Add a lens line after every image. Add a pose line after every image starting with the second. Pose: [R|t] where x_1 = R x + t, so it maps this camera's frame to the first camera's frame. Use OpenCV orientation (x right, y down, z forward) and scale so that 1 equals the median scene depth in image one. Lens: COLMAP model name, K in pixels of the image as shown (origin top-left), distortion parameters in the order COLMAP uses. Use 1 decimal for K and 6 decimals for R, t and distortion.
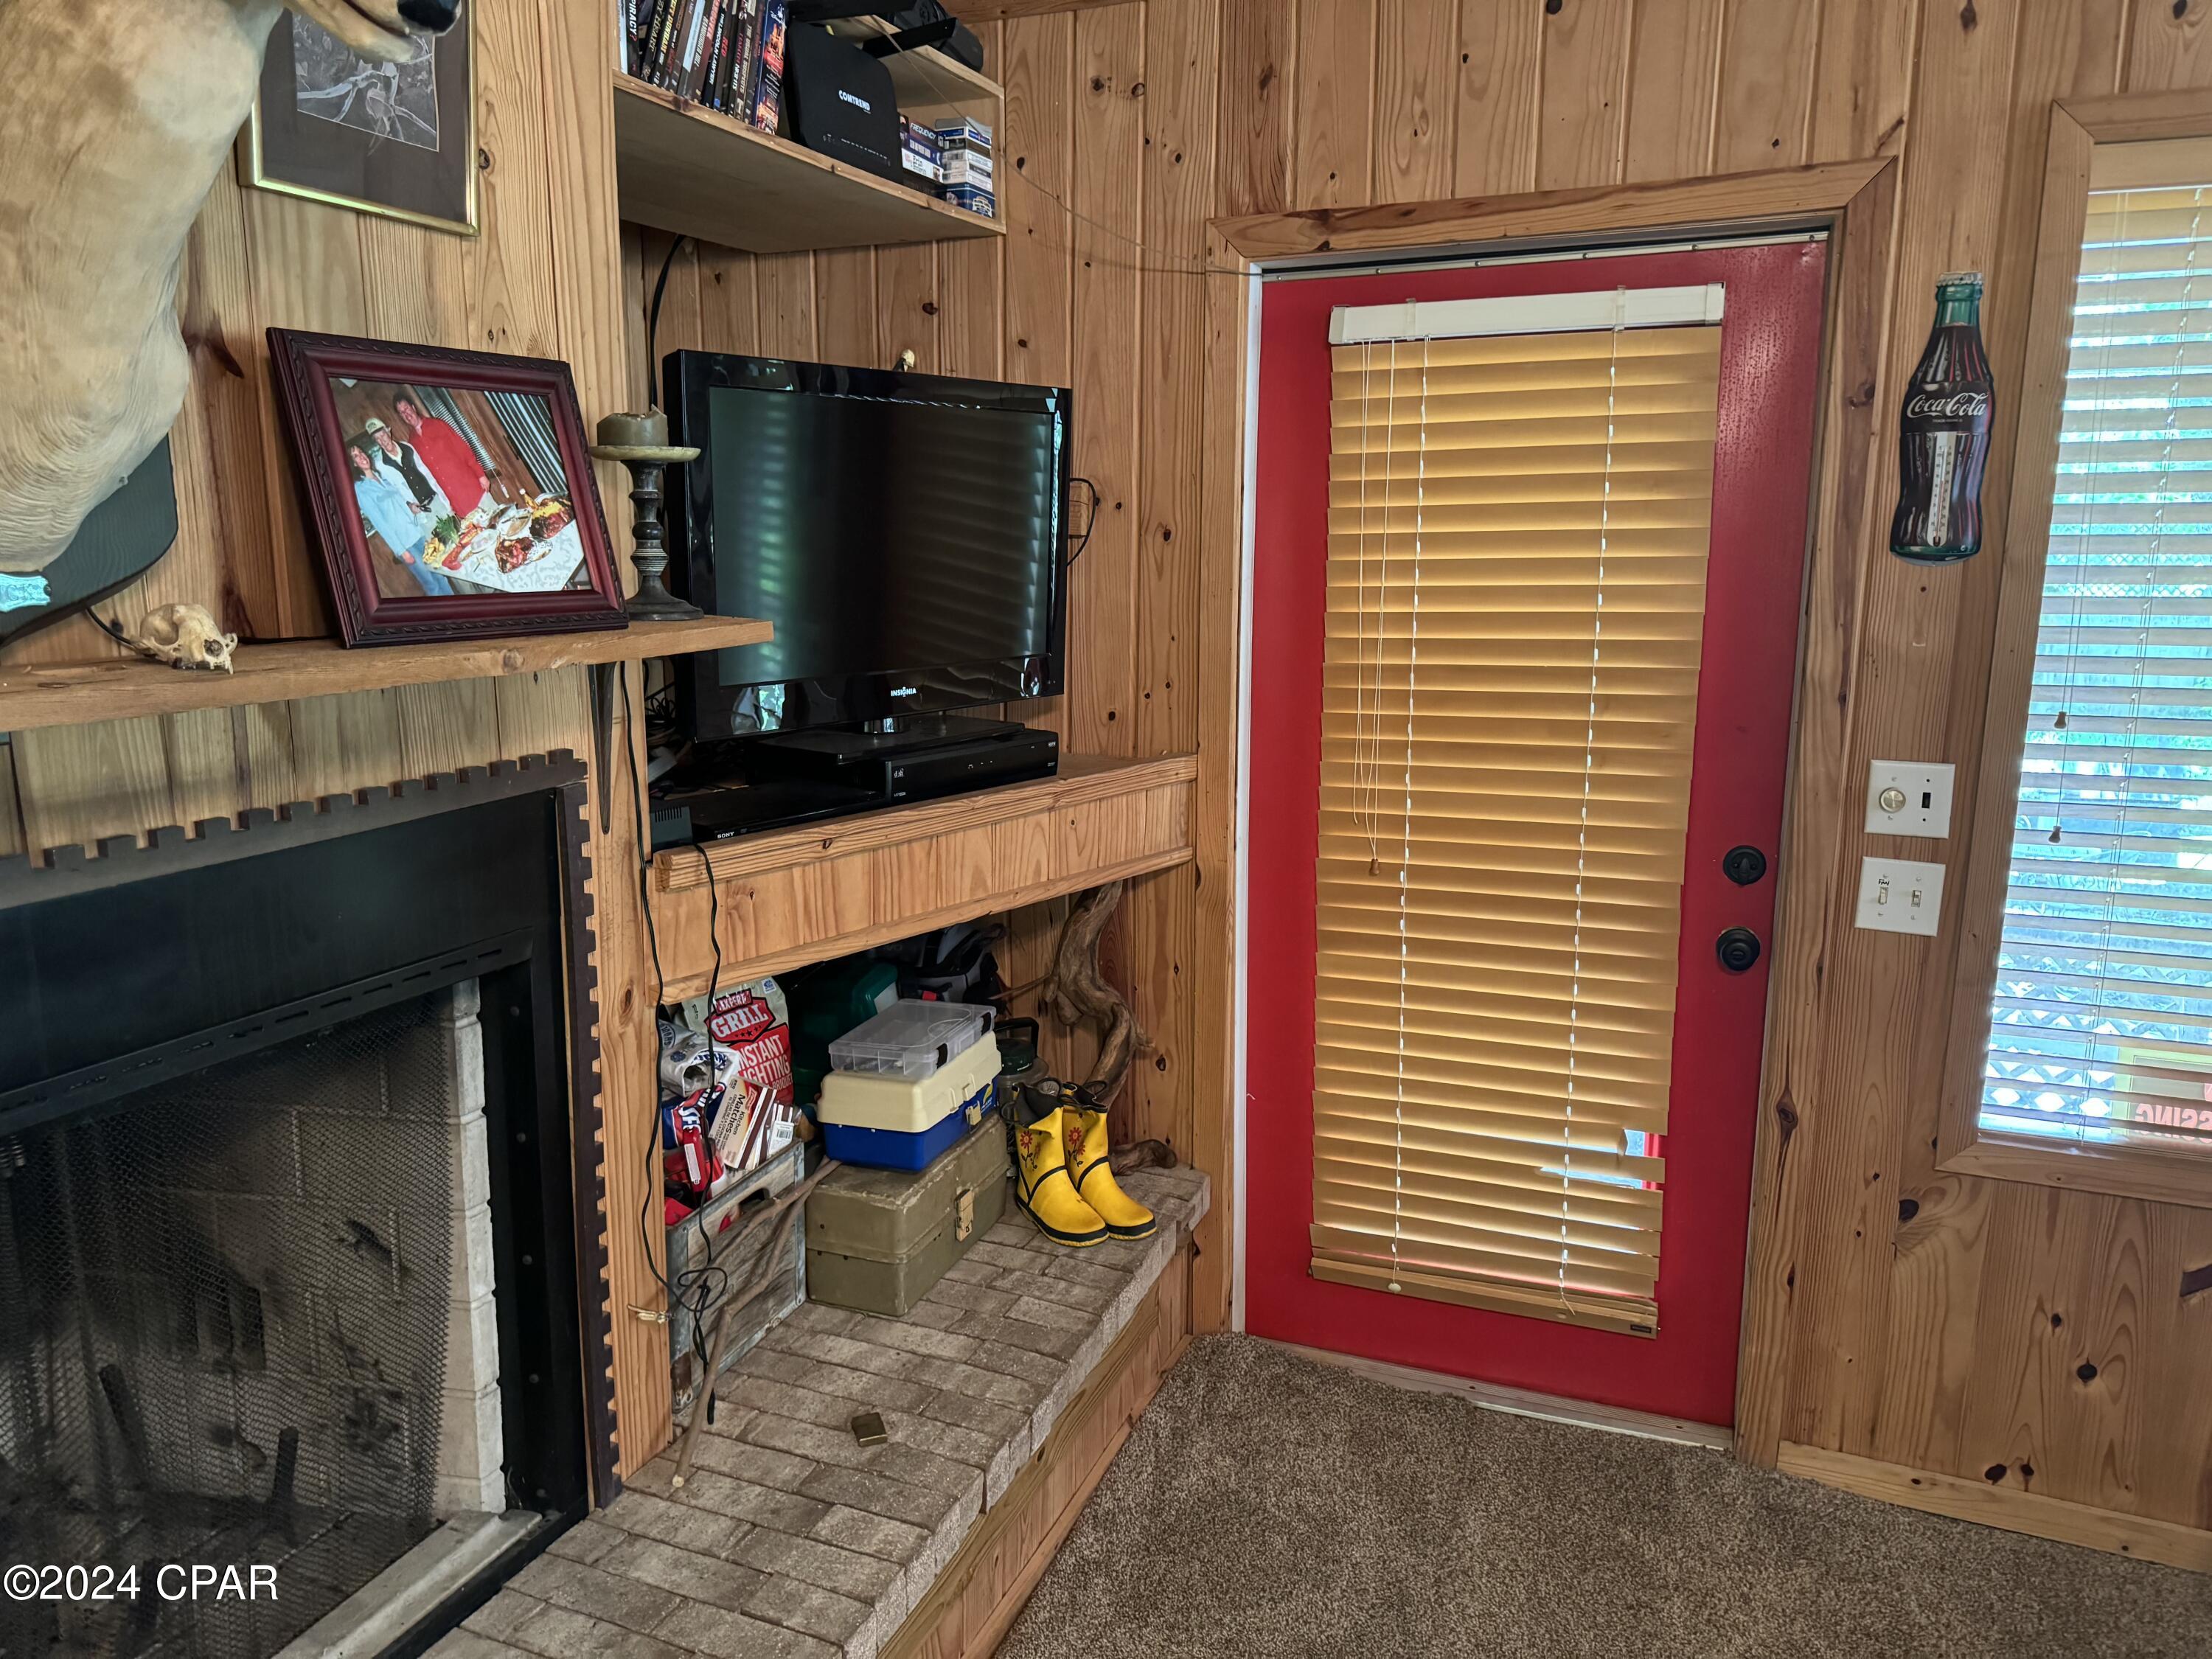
lens RADIAL K [[1559.4, 0, 1103.5], [0, 1559.4, 825.4], [0, 0, 1]] dist [0.047230, -0.061125]
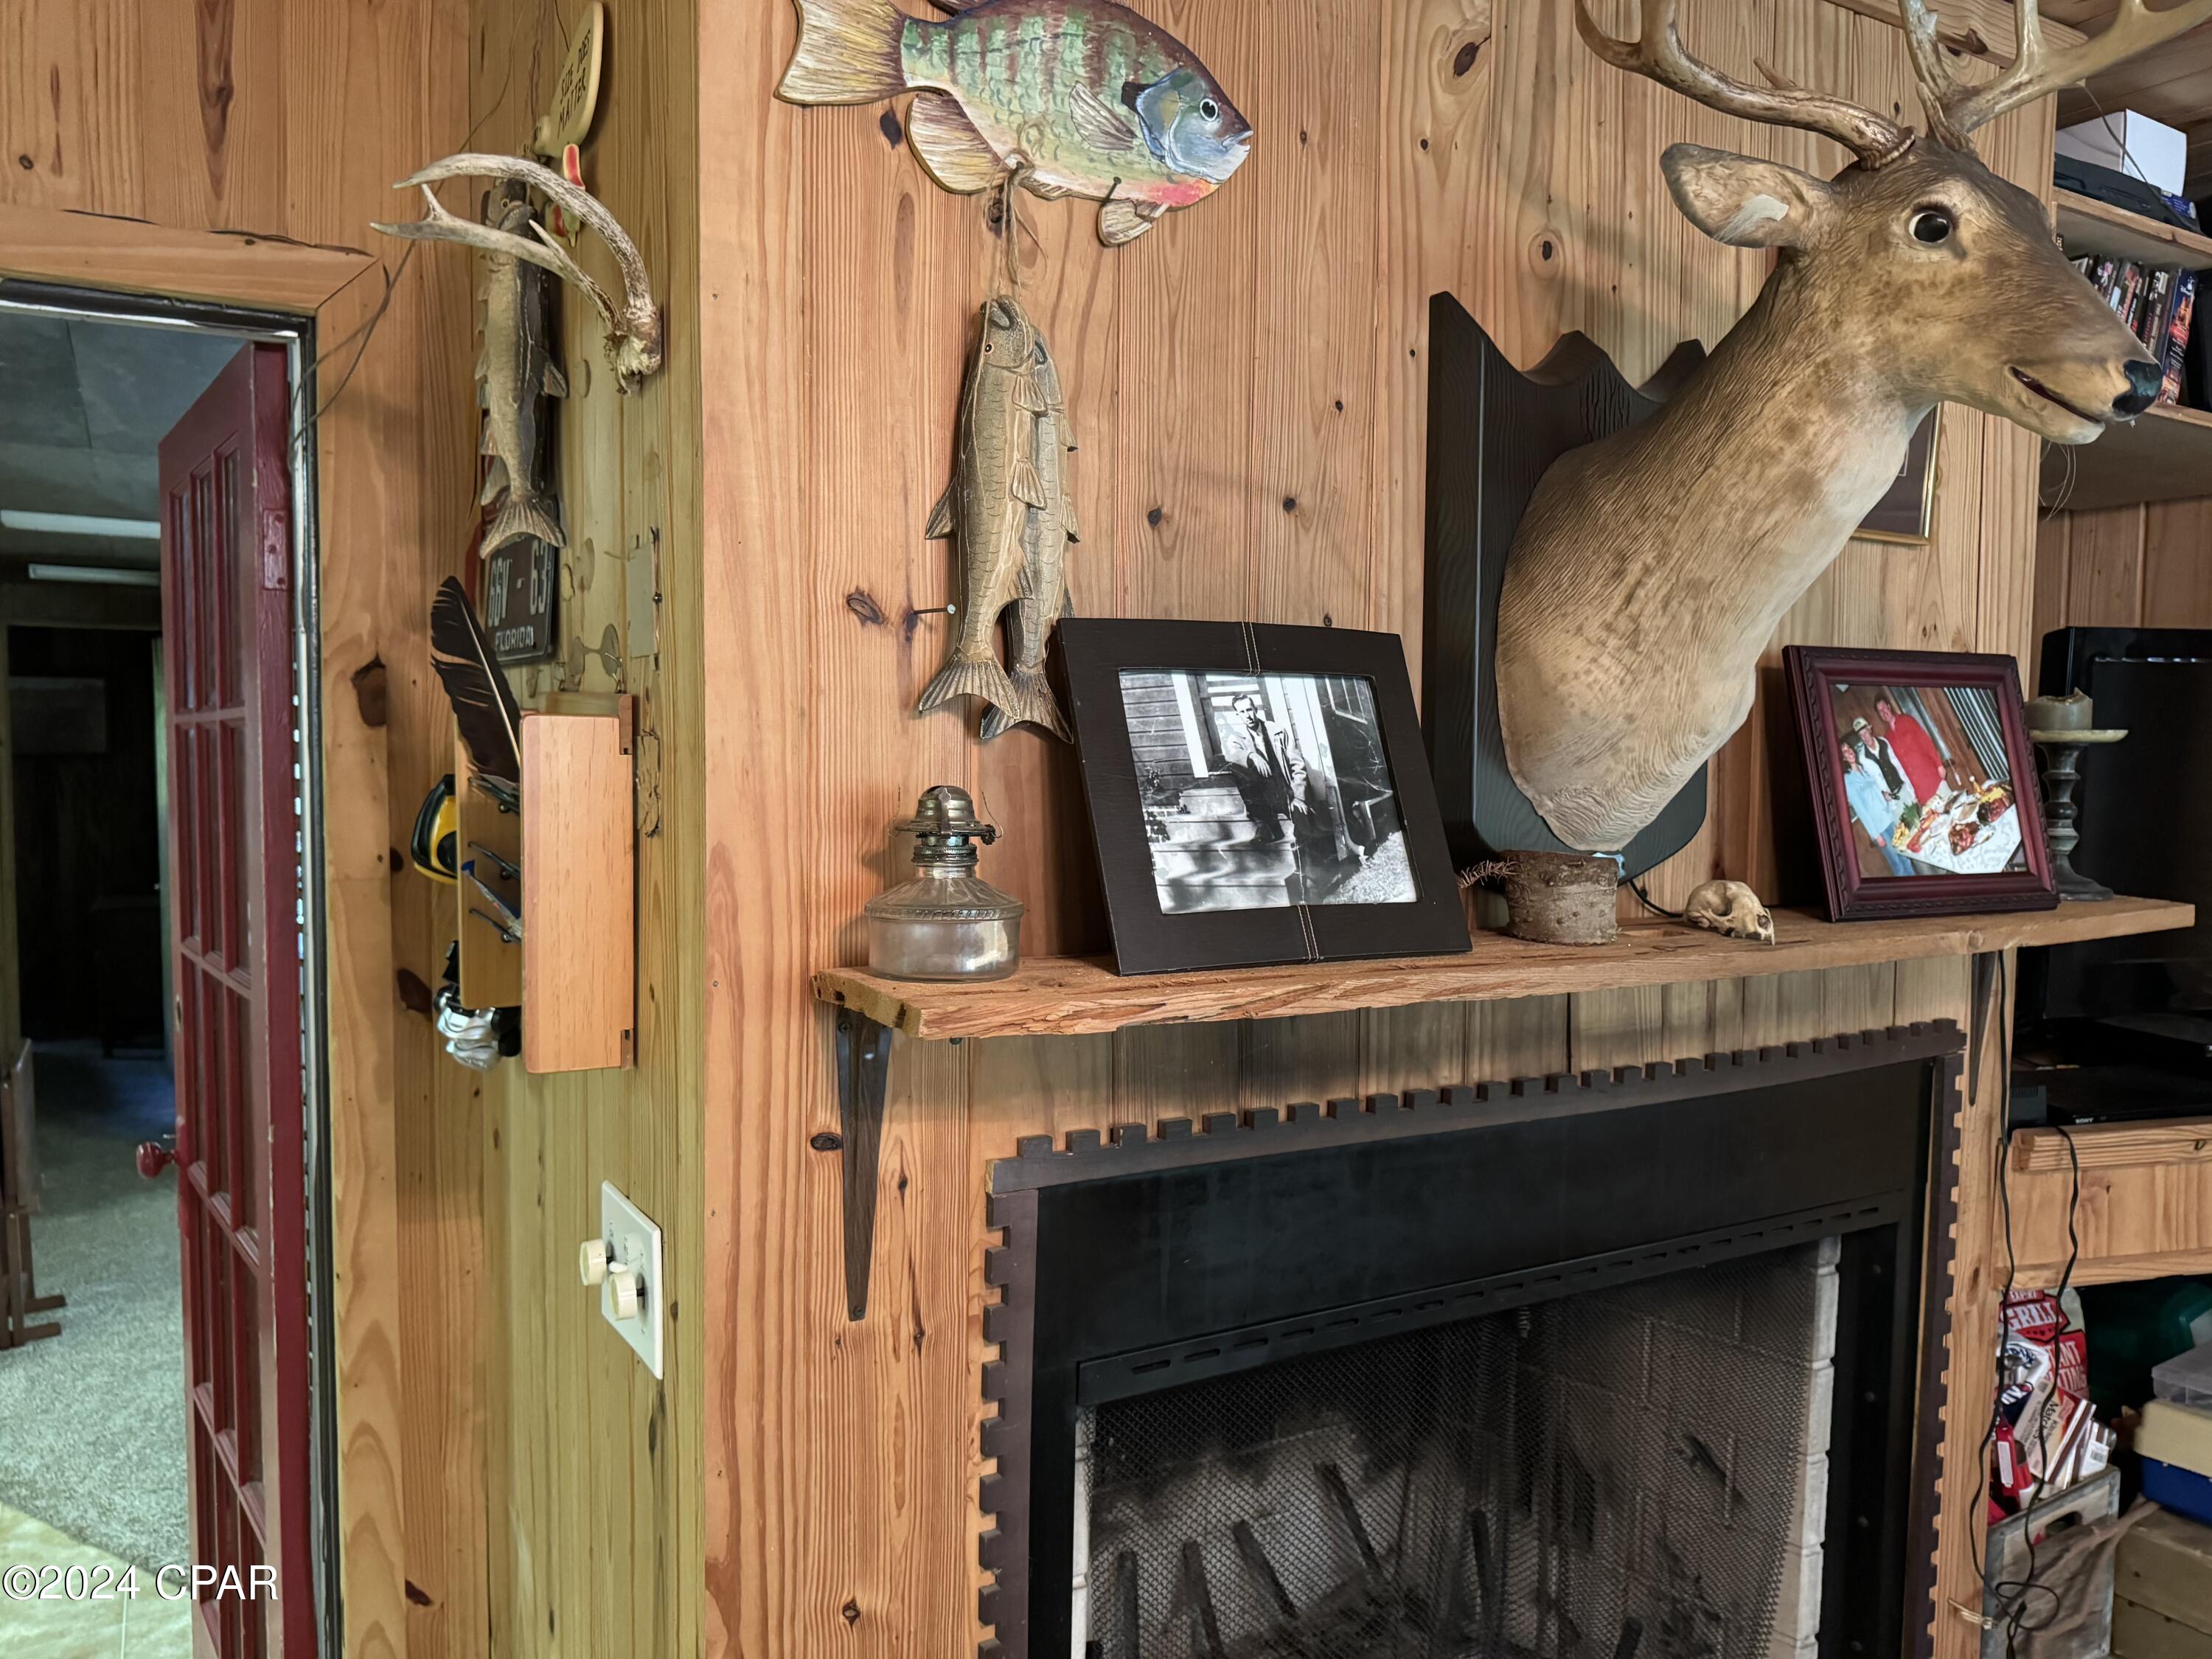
lens RADIAL K [[1584.6, 0, 1094.0], [0, 1584.6, 833.3], [0, 0, 1]] dist [0.005247, -0.011868]
pose [[0.794952, 0.036775, -0.605556, -0.158452], [-0.118530, 0.988339, -0.095581, -0.003440], [0.594980, 0.147759, 0.790042, -0.156460]]
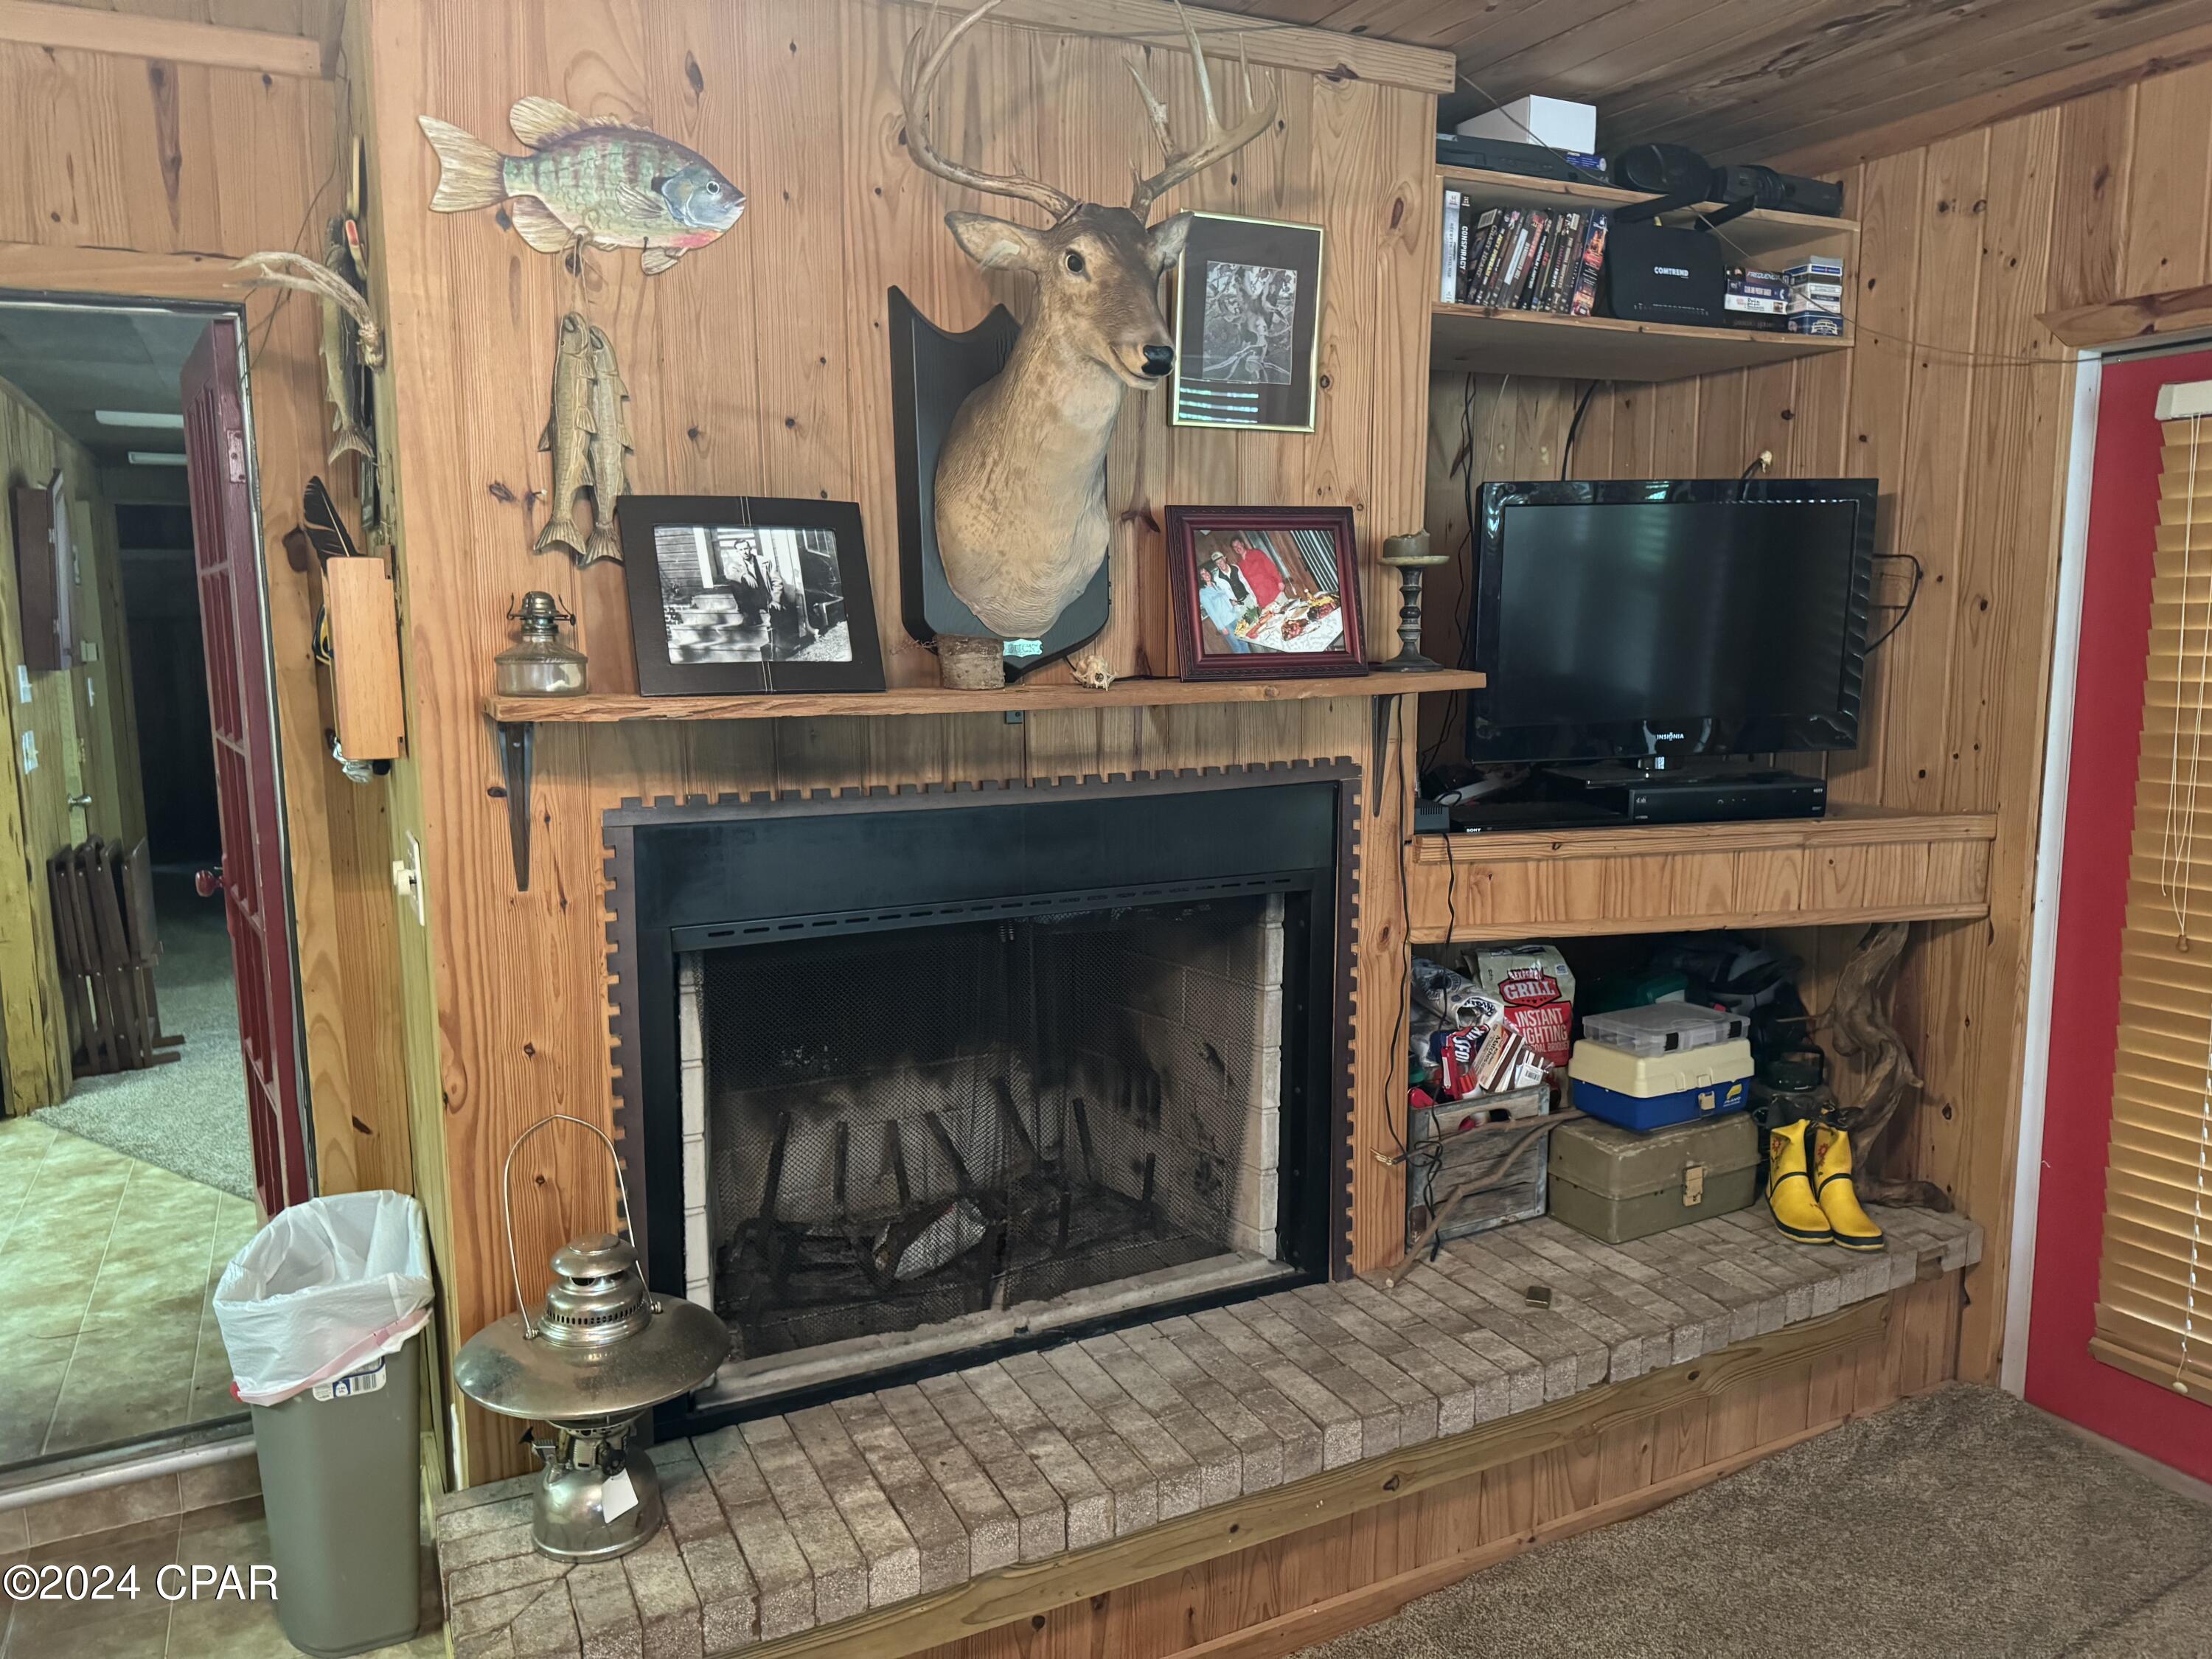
lens RADIAL K [[1556.4, 0, 1104.5], [0, 1556.4, 834.0], [0, 0, 1]] dist [0.095599, -0.136264]
pose [[0.754273, 0.084925, -0.651045, 0.450234], [-0.112452, 0.993657, -0.000665, 0.051283], [0.646859, 0.073713, 0.759039, -0.282943]]
